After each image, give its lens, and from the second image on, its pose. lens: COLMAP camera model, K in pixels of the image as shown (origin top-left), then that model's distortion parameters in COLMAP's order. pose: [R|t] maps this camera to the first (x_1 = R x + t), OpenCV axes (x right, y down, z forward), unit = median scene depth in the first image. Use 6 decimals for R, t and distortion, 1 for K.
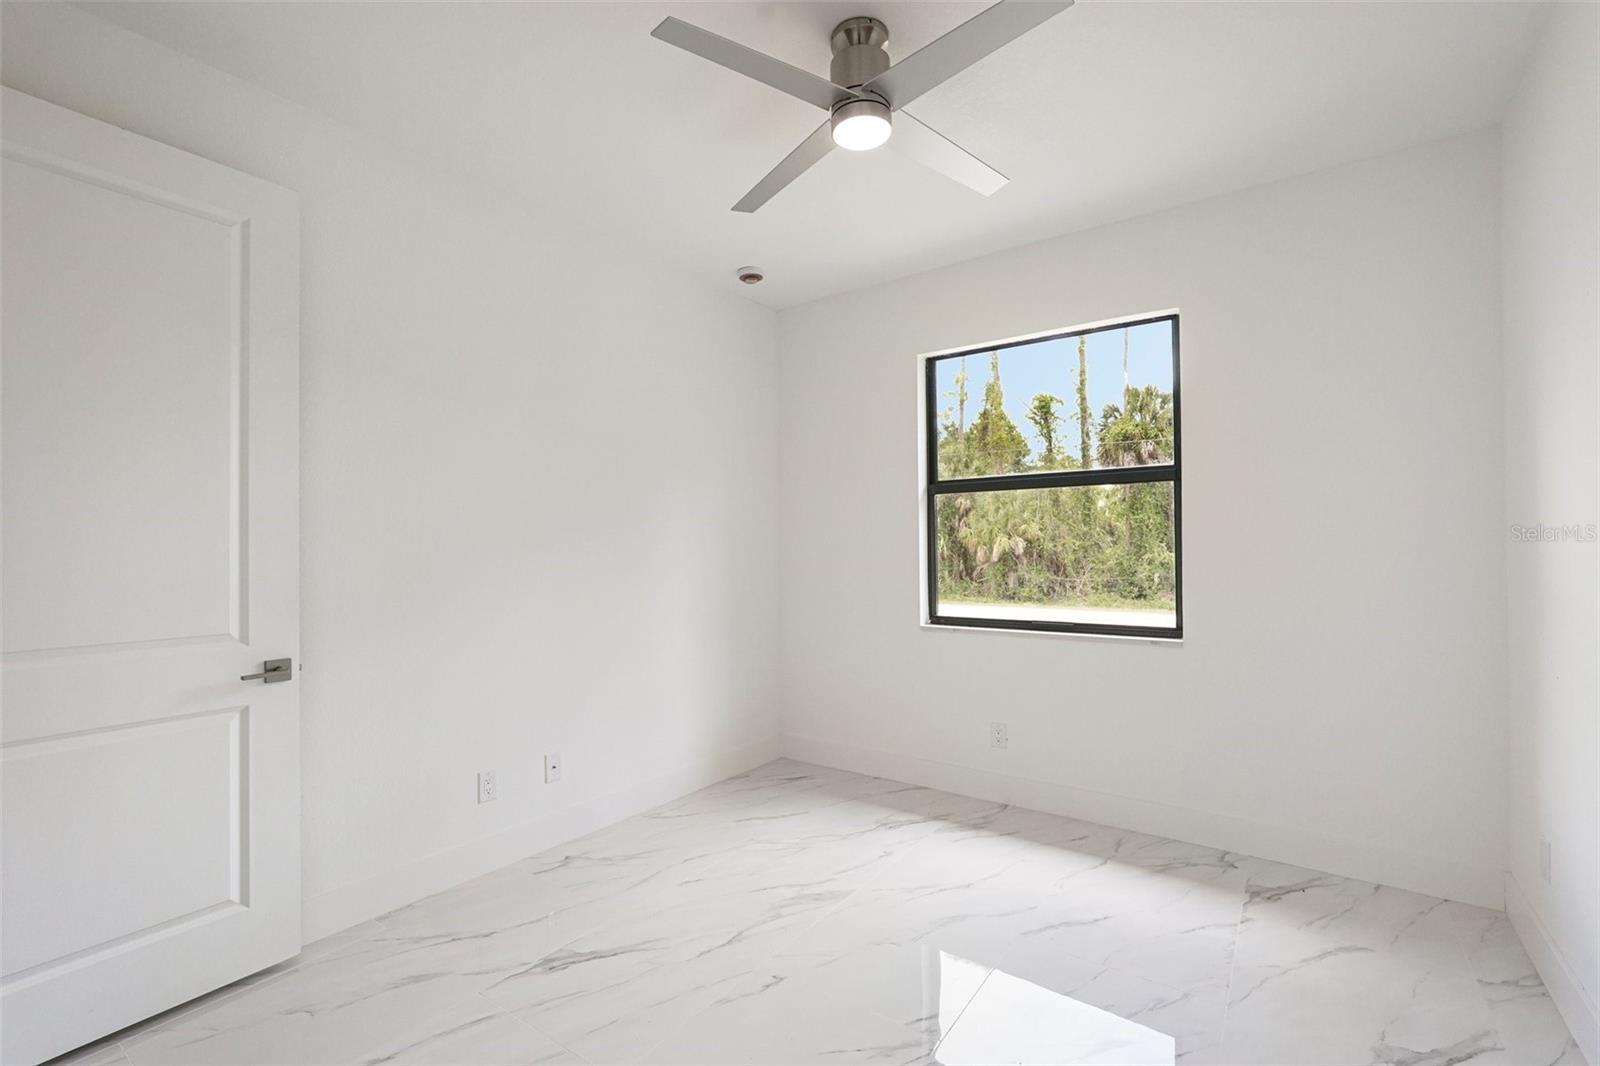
lens RADIAL K [[713.2, 0, 794.3], [0, 713.2, 540.4], [0, 0, 1]] dist [-0.011498, 0.007018]
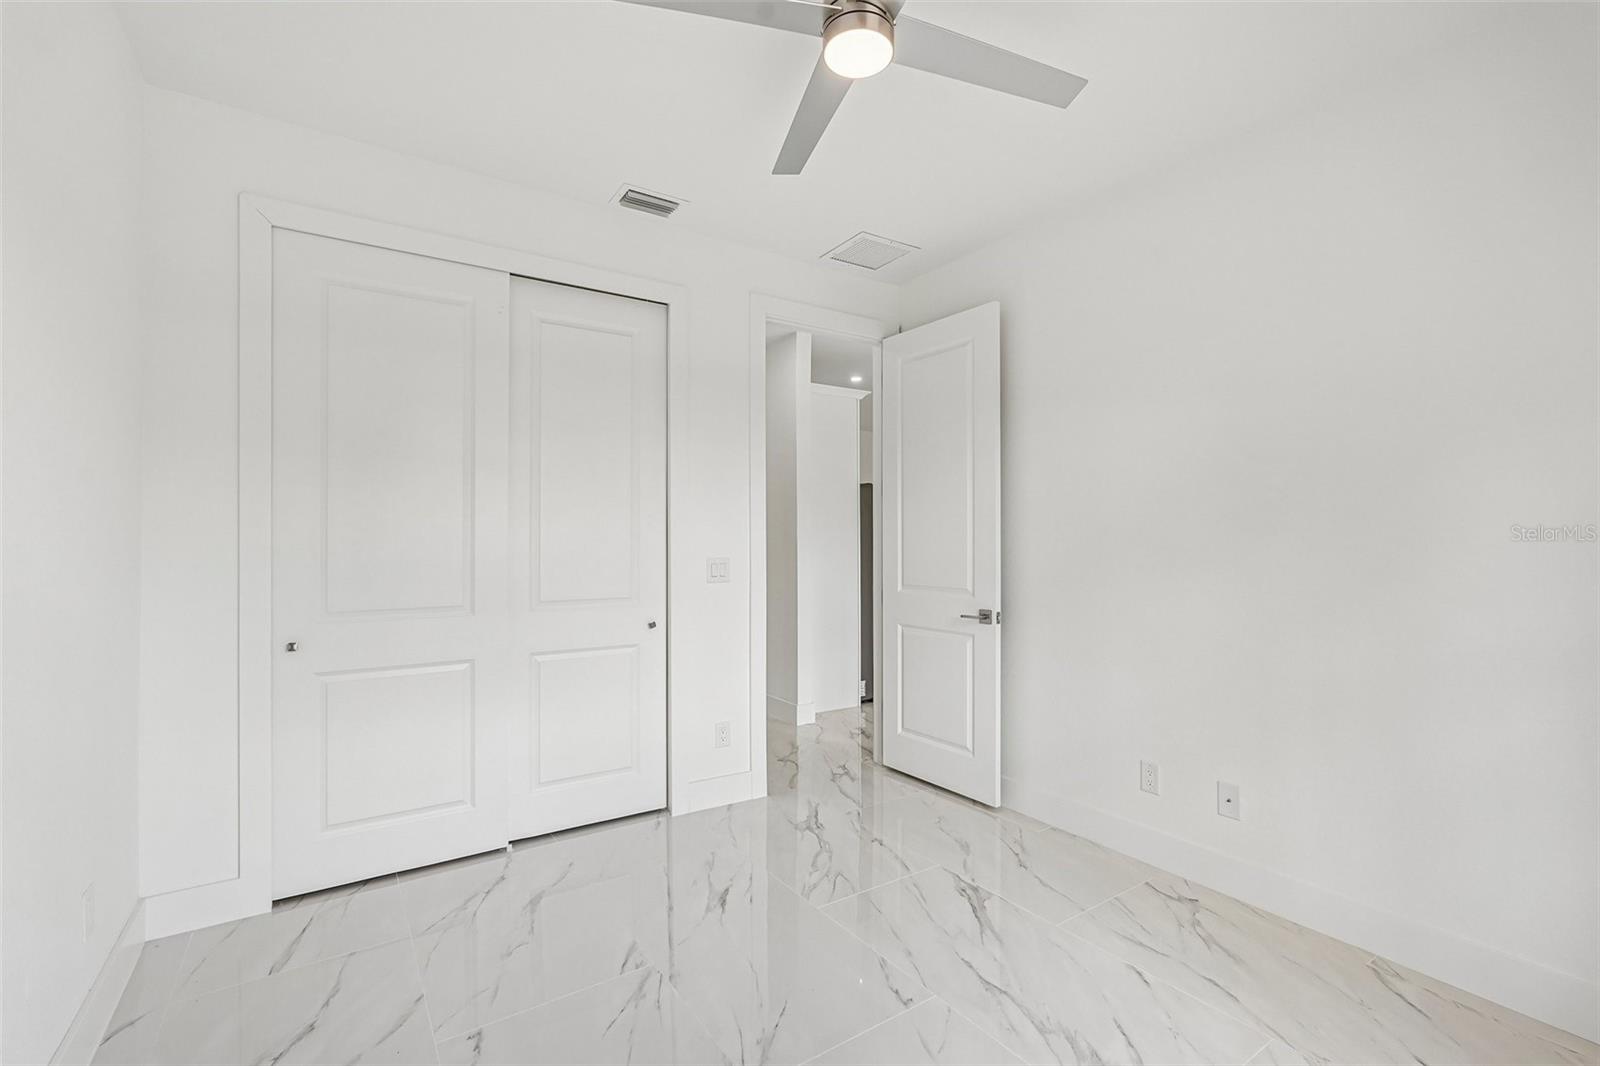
lens RADIAL K [[713.2, 0, 804.2], [0, 713.2, 540.2], [0, 0, 1]] dist [-0.011498, 0.007018]
pose [[-0.353094, 0.009073, -0.935544, 0.805495], [0.016104, 0.999864, 0.003619, 0.002400], [0.935449, -0.013788, -0.353192, 1.090616]]
